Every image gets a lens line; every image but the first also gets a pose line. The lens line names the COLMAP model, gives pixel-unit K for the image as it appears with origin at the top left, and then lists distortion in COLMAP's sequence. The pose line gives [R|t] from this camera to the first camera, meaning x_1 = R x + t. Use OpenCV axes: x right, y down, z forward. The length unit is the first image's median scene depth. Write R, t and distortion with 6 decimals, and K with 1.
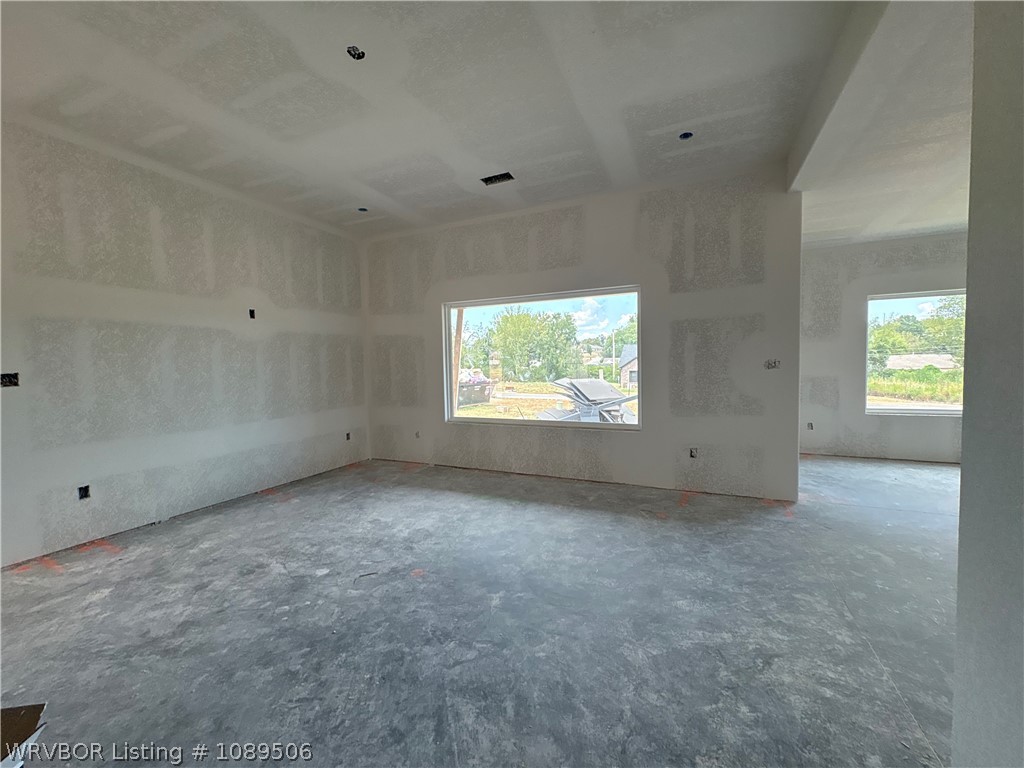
lens RADIAL K [[408.2, 0, 512.2], [0, 408.2, 382.0], [0, 0, 1]] dist [0.001882, -0.000208]
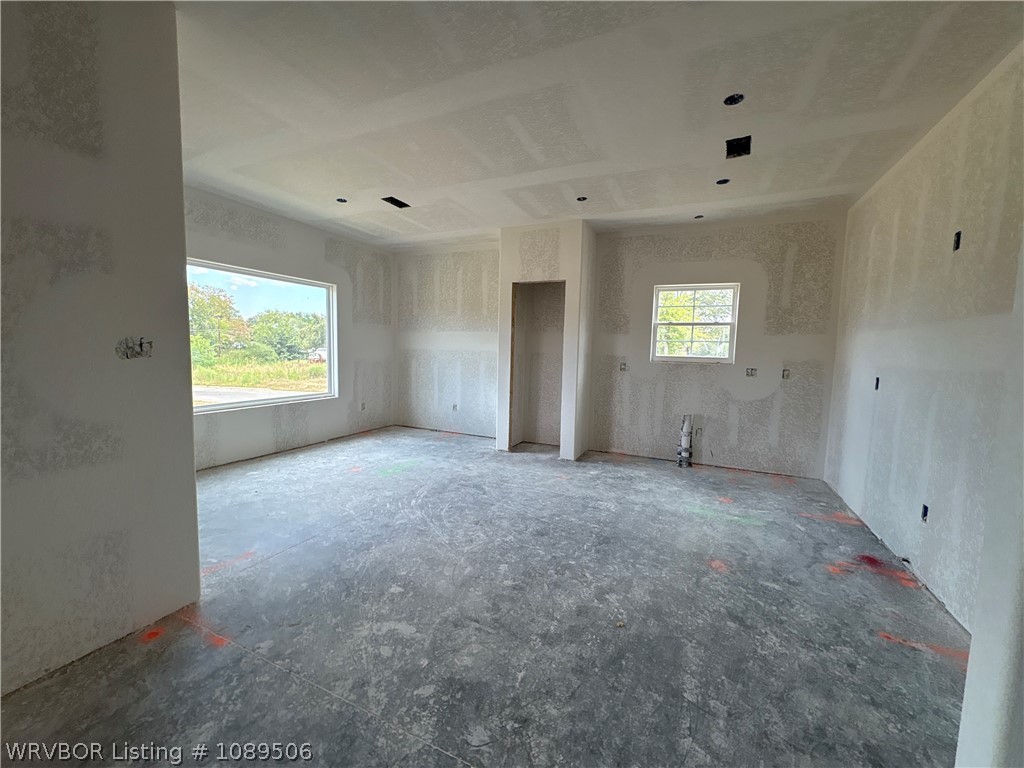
lens RADIAL K [[408.2, 0, 514.9], [0, 408.2, 383.1], [0, 0, 1]] dist [0.001882, -0.000208]
pose [[-0.000304, -0.062911, 0.998019, 0.183457], [0.017783, 0.997861, 0.062906, -0.027440], [-0.999842, 0.017767, 0.000816, 0.627361]]
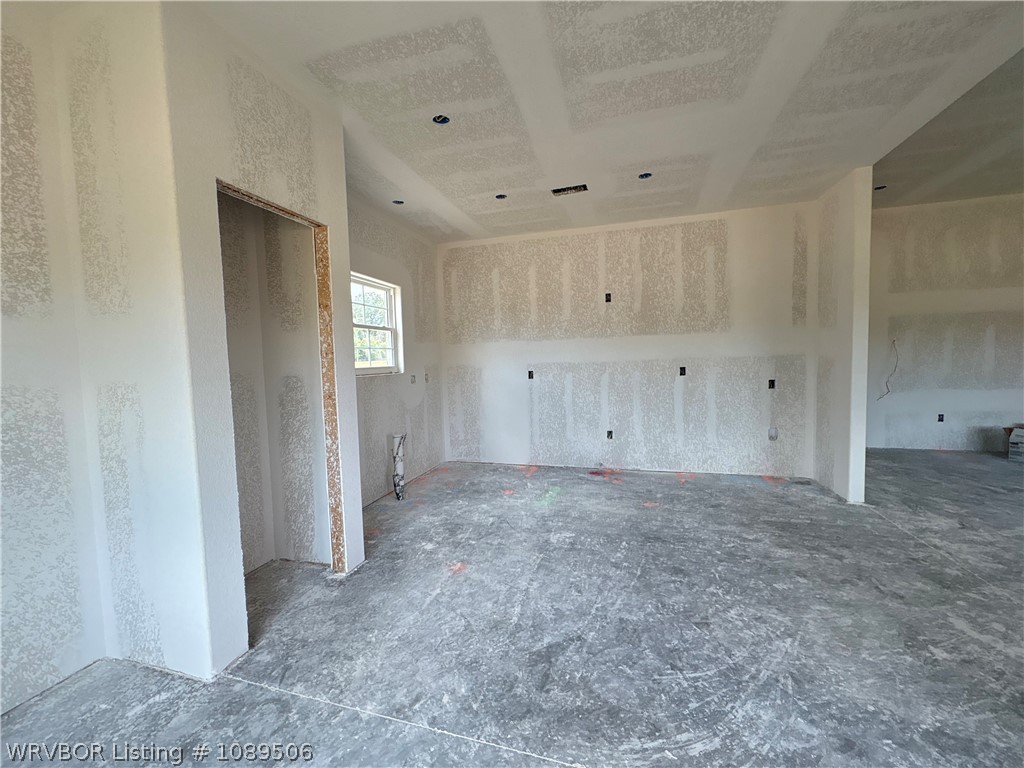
lens RADIAL K [[408.2, 0, 509.7], [0, 408.2, 384.2], [0, 0, 1]] dist [0.001882, -0.000208]
pose [[-0.988199, 0.056059, -0.142552, 1.404547], [0.040882, 0.993391, 0.107251, -0.078824], [0.147622, 0.100157, -0.983959, 1.218890]]
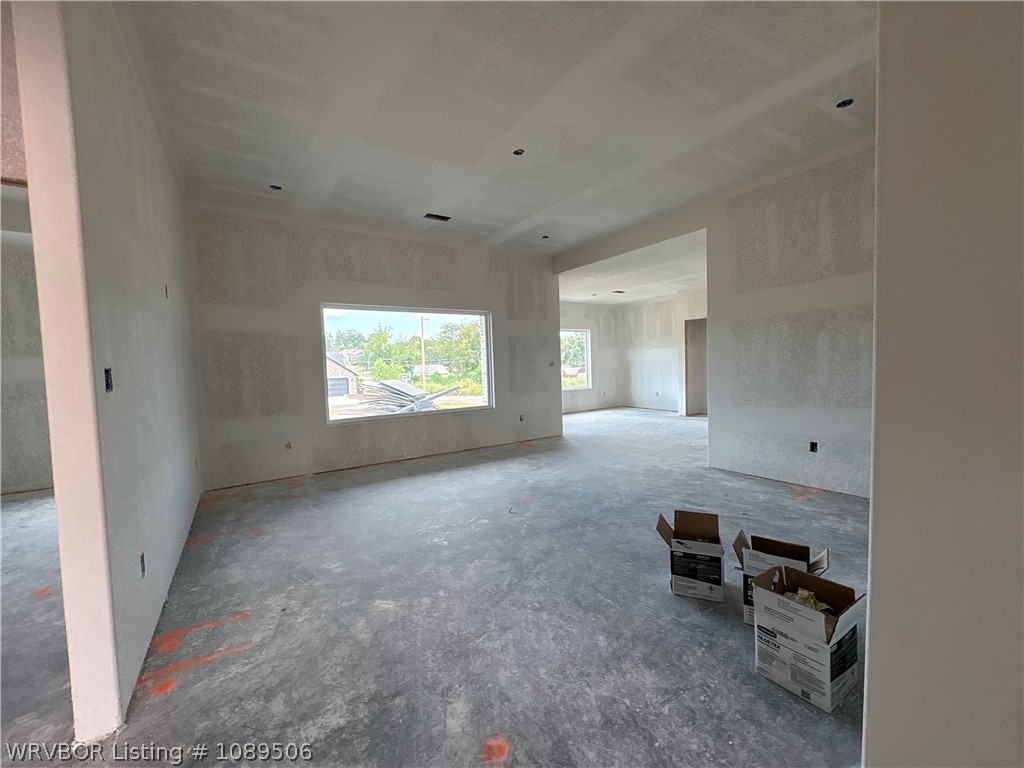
lens RADIAL K [[408.2, 0, 511.7], [0, 408.2, 383.1], [0, 0, 1]] dist [0.001882, -0.000208]
pose [[0.535549, -0.037687, 0.843663, -1.157037], [0.056408, 0.998369, 0.008791, 0.020664], [-0.842618, 0.042881, 0.536802, 0.172105]]
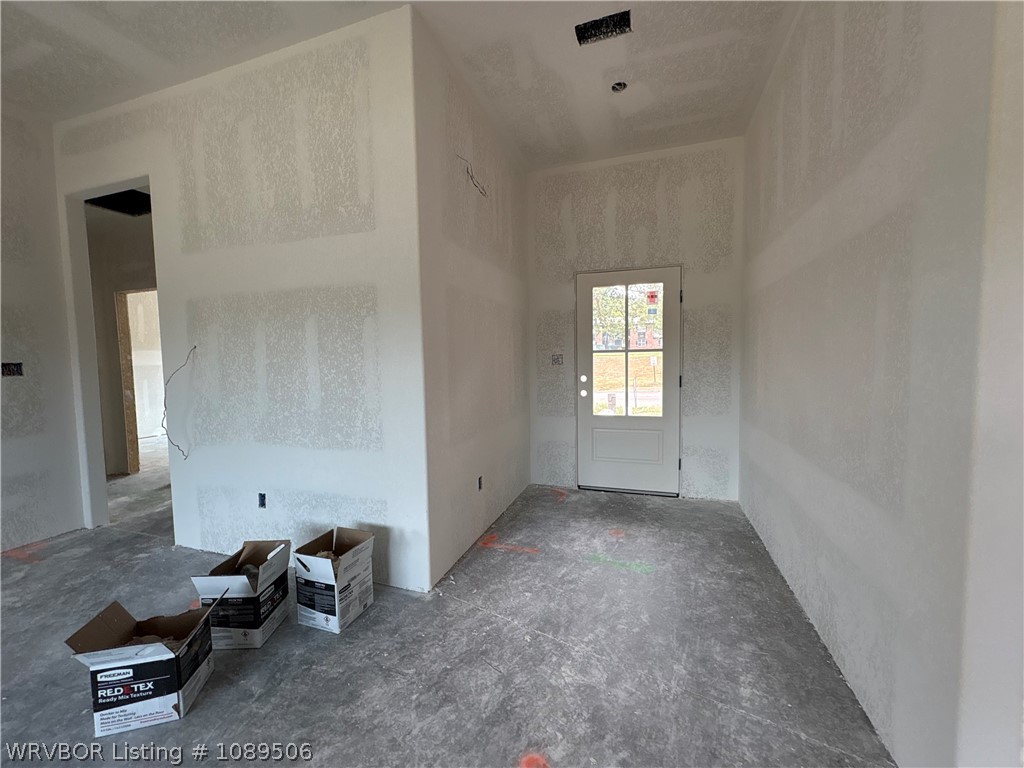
lens RADIAL K [[408.2, 0, 513.3], [0, 408.2, 384.0], [0, 0, 1]] dist [0.001882, -0.000208]
pose [[-0.994299, 0.044267, -0.097009, -0.796892], [0.033453, 0.993325, 0.110391, -0.011941], [0.101248, 0.106516, -0.989143, 0.757137]]
